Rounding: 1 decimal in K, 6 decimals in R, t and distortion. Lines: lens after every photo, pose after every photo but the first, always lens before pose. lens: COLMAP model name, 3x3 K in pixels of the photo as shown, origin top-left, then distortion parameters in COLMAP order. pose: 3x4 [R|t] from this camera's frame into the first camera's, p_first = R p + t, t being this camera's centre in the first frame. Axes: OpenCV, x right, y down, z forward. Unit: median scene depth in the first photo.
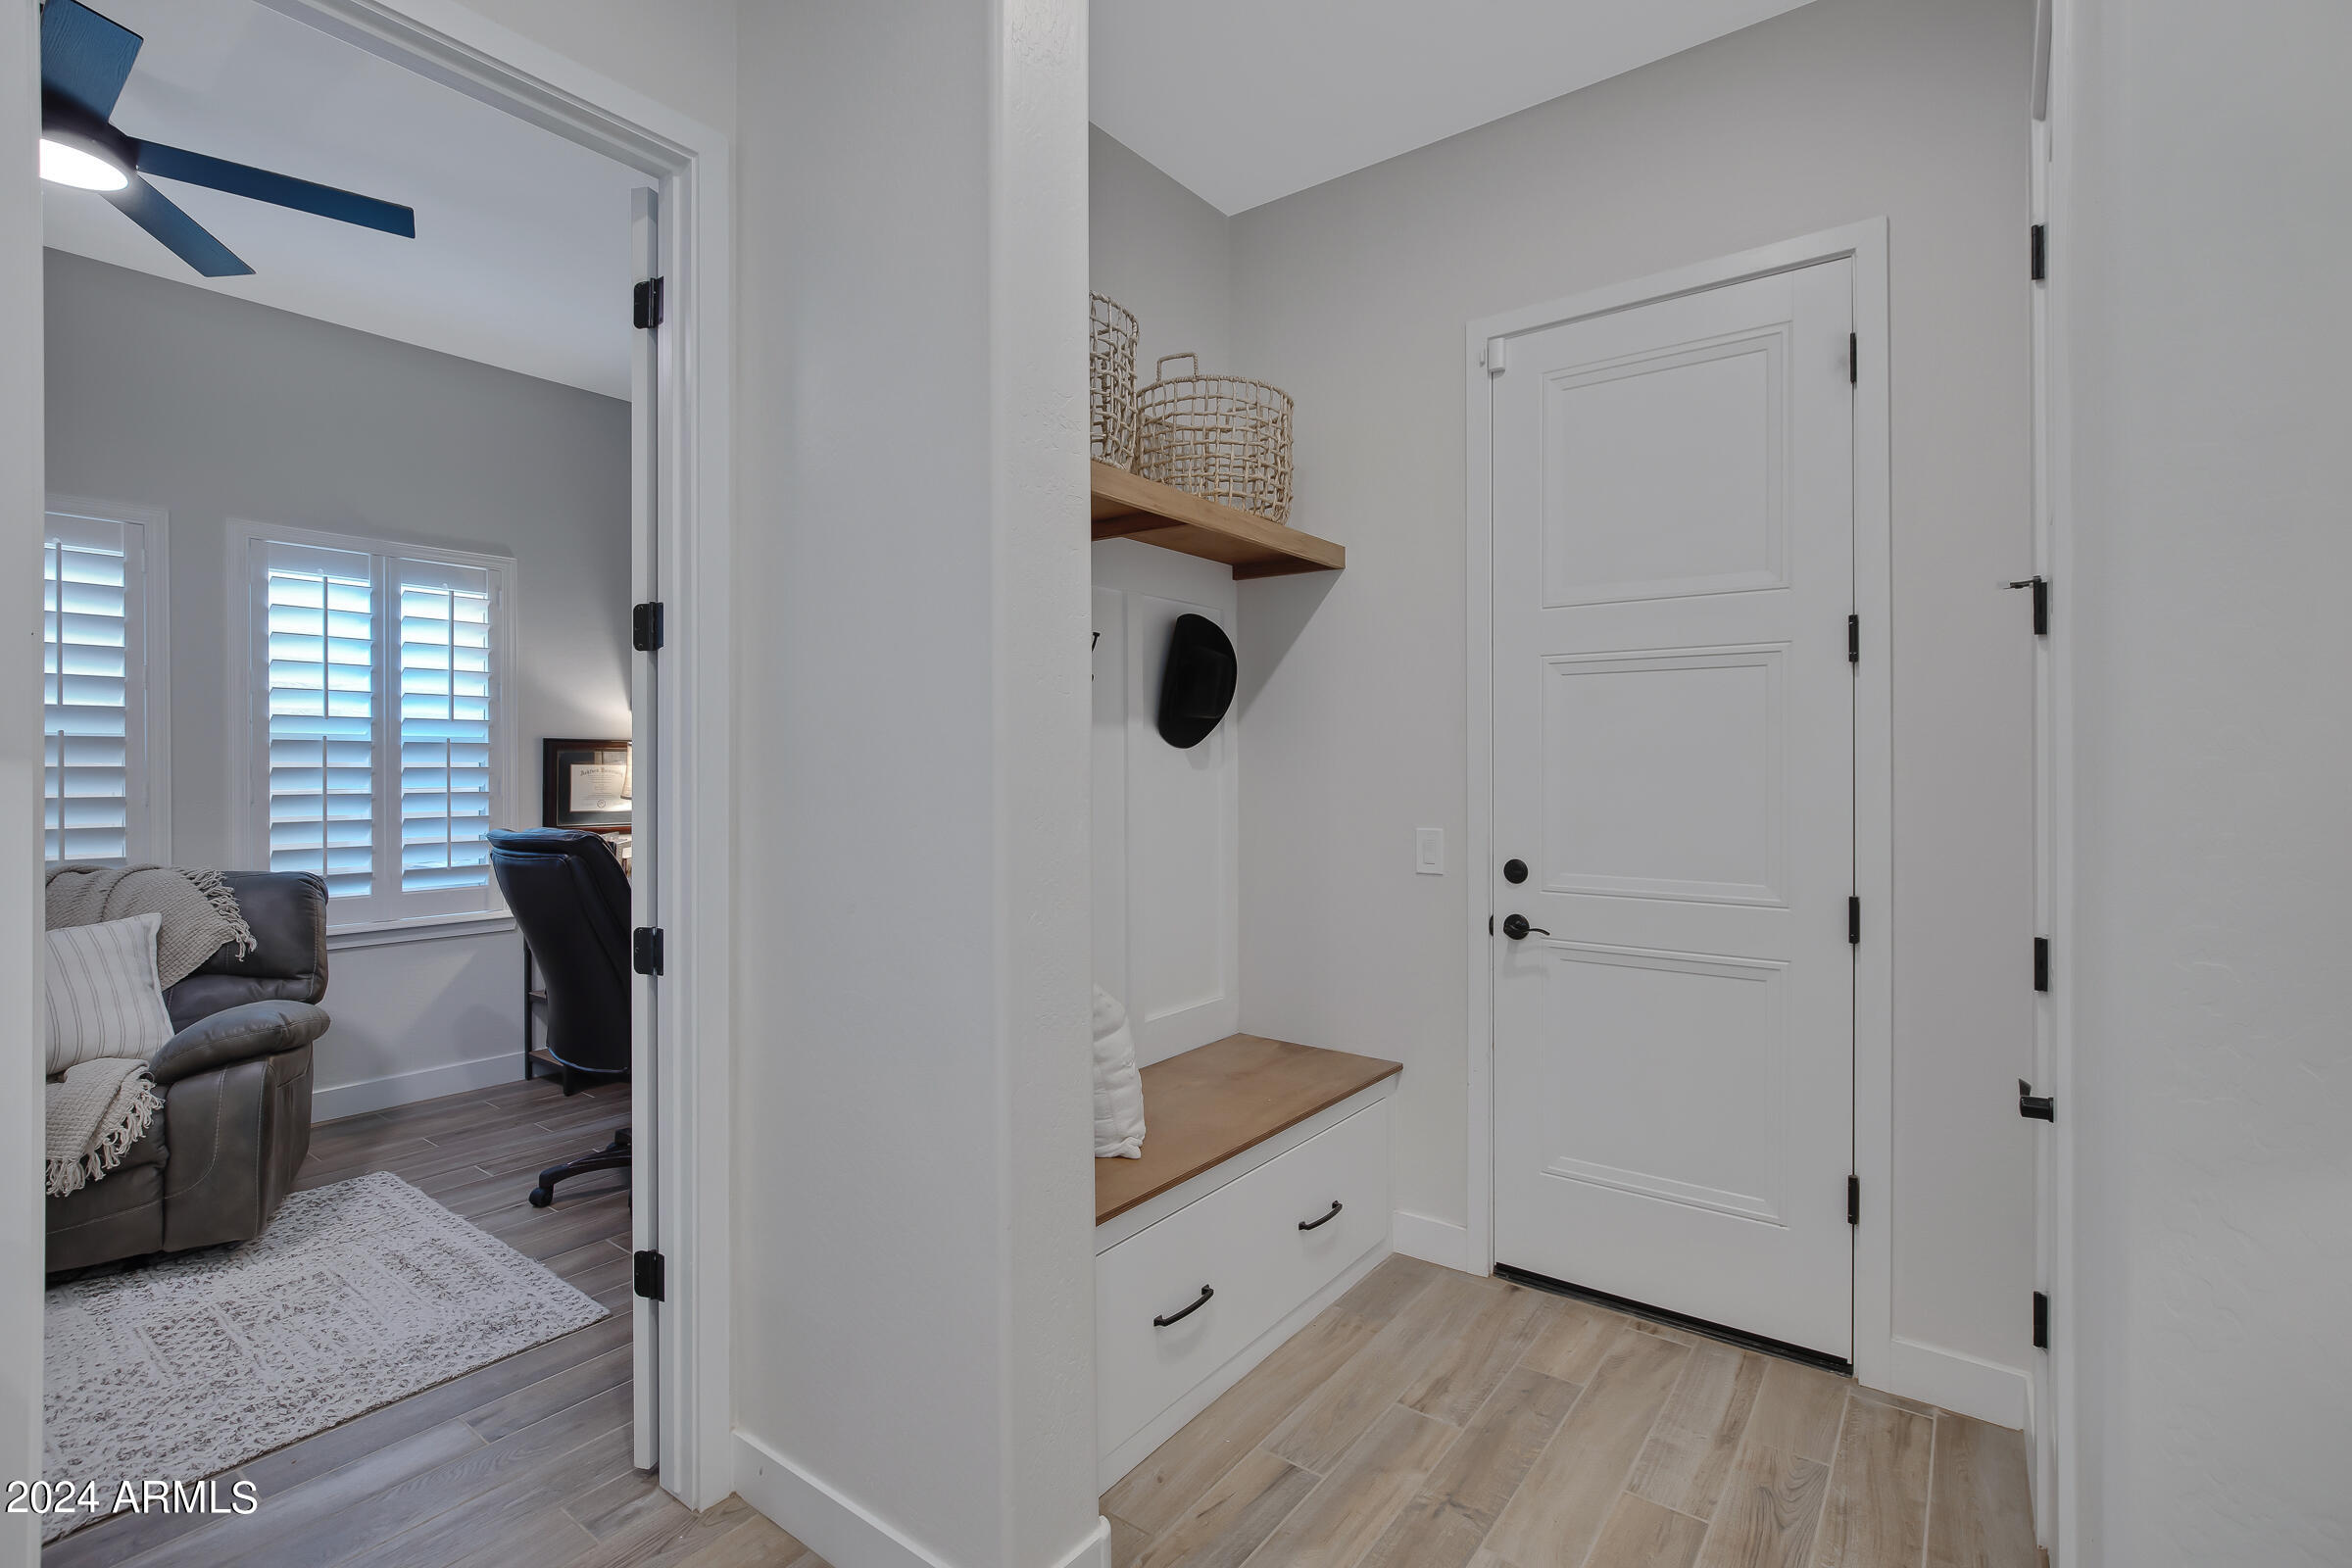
lens RADIAL K [[1053.4, 0, 1224.4], [0, 1053.4, 773.7], [0, 0, 1]] dist [0.000714, 0.000832]
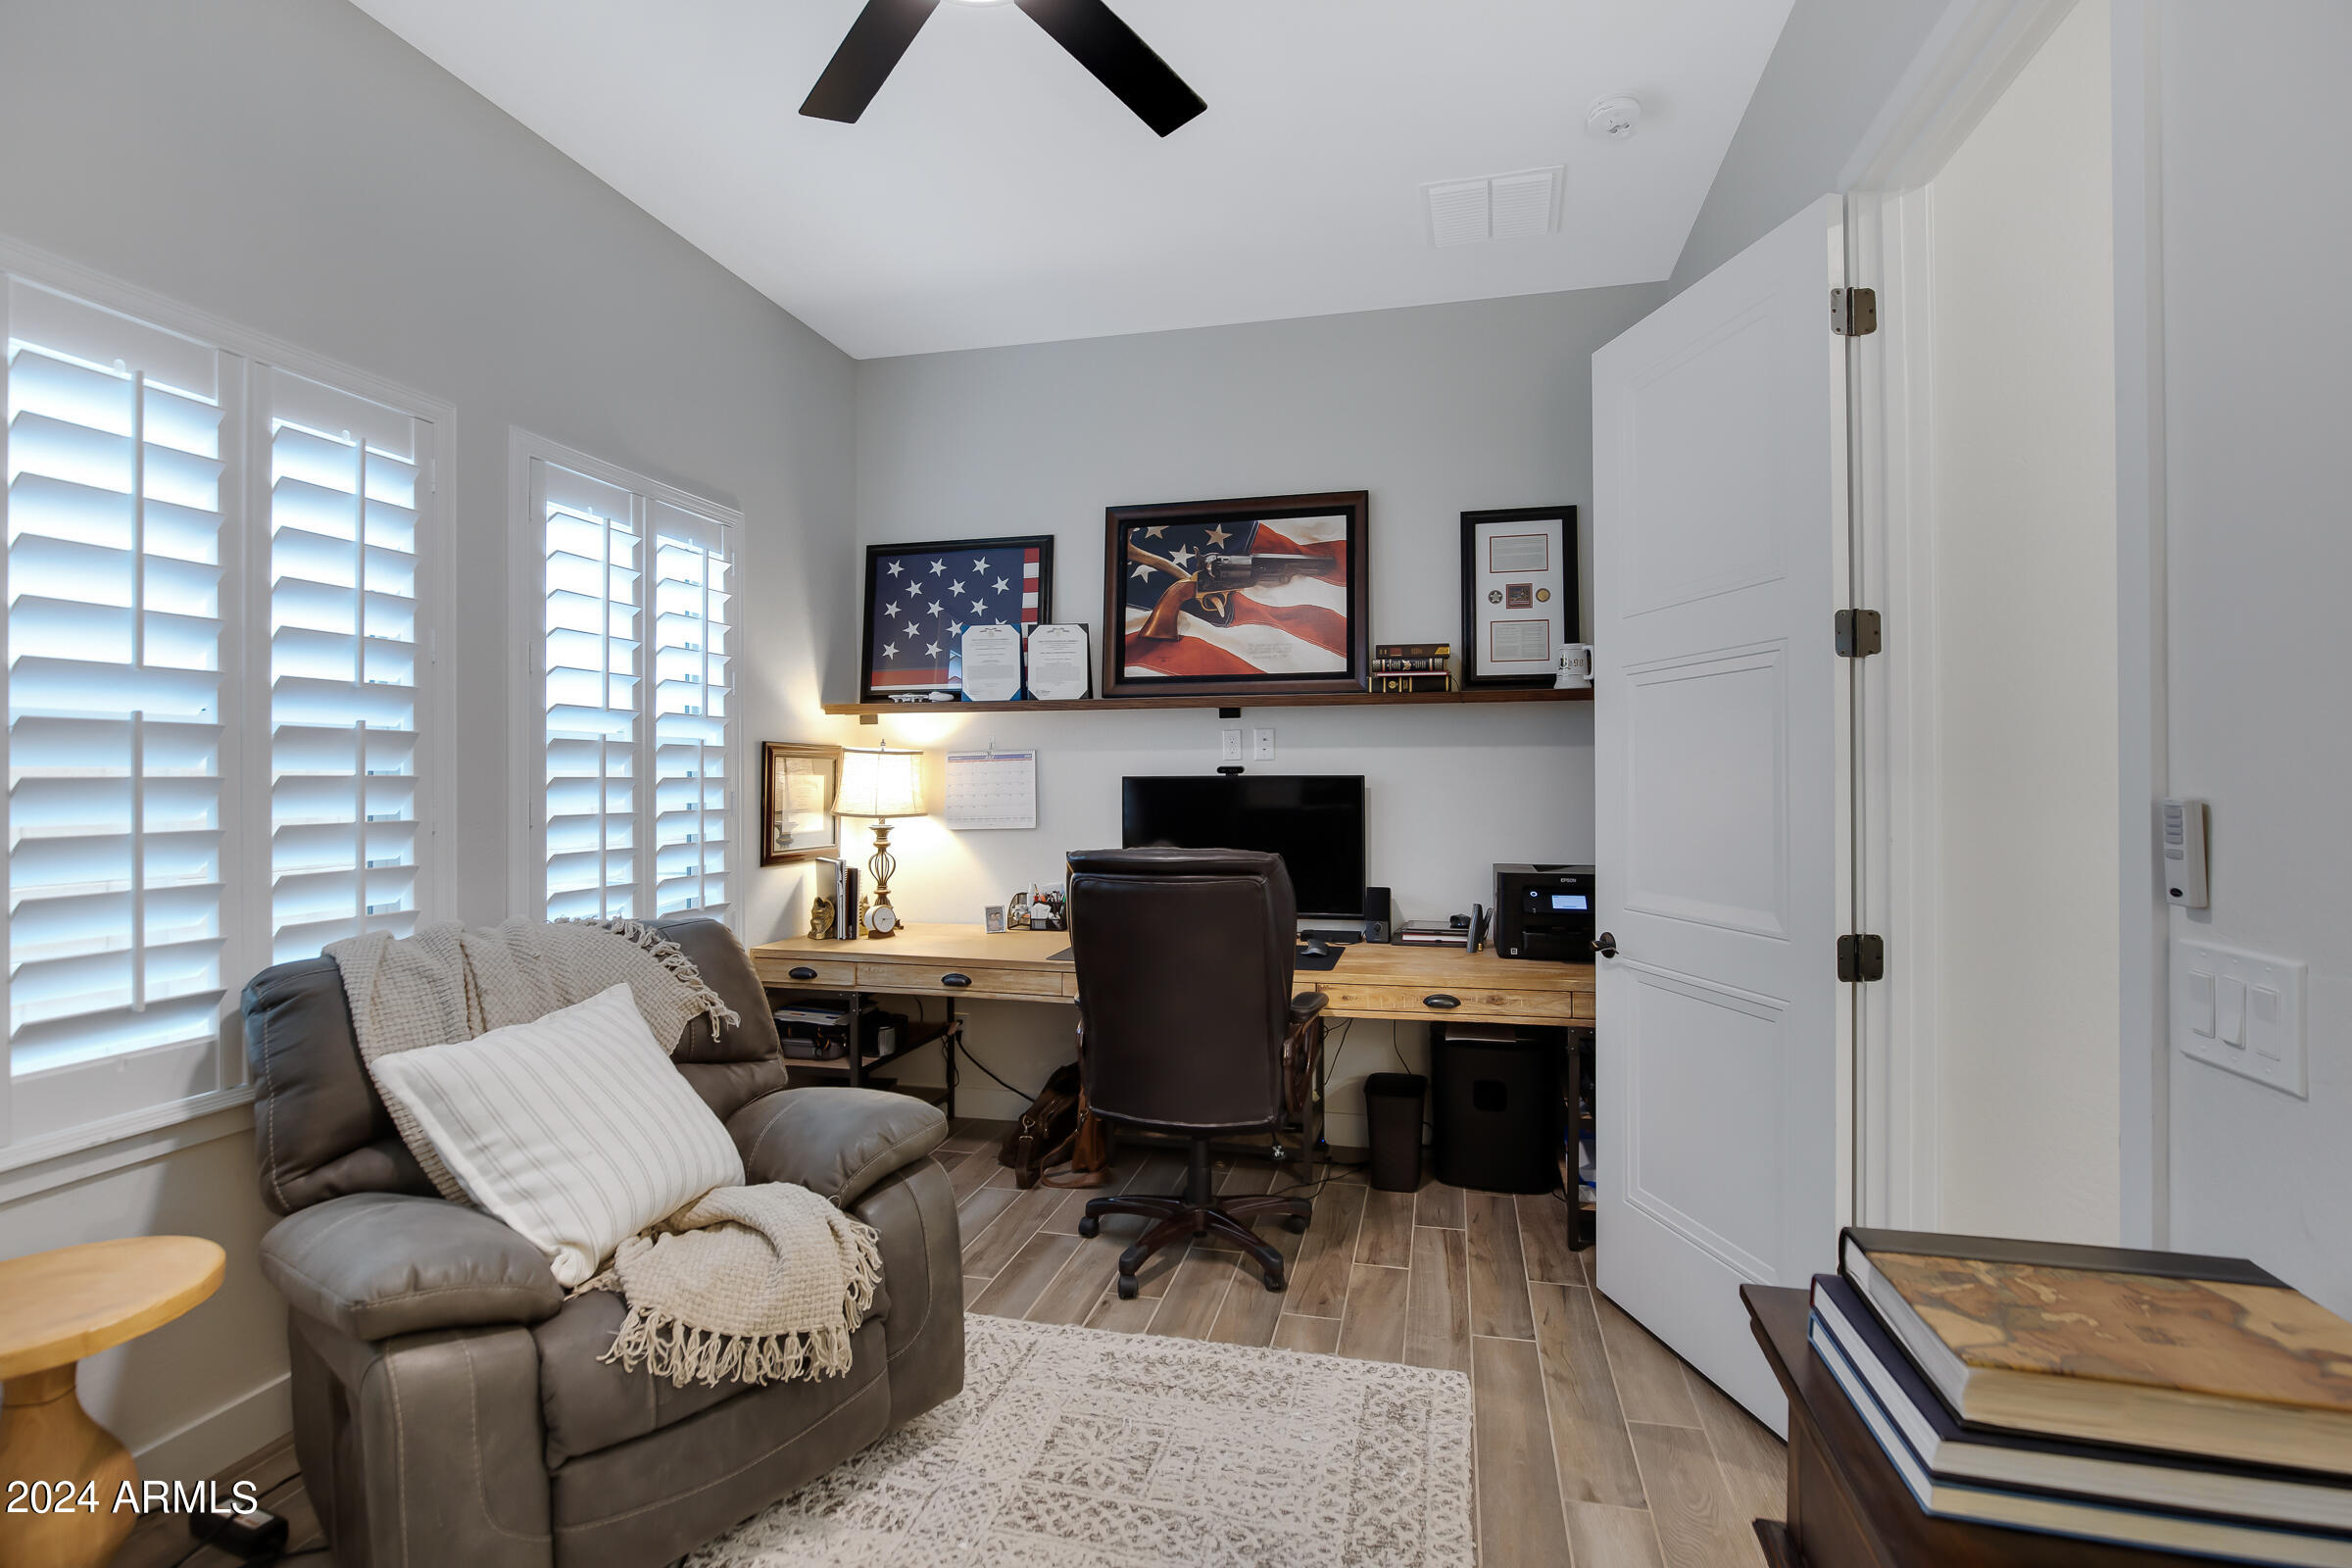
lens RADIAL K [[1053.4, 0, 1224.4], [0, 1053.4, 773.7], [0, 0, 1]] dist [0.000714, 0.000832]
pose [[0.918430, 0.004681, 0.395556, -0.832515], [-0.001032, 0.999955, -0.009437, -0.002158], [-0.395583, 0.008258, 0.918393, 0.173334]]
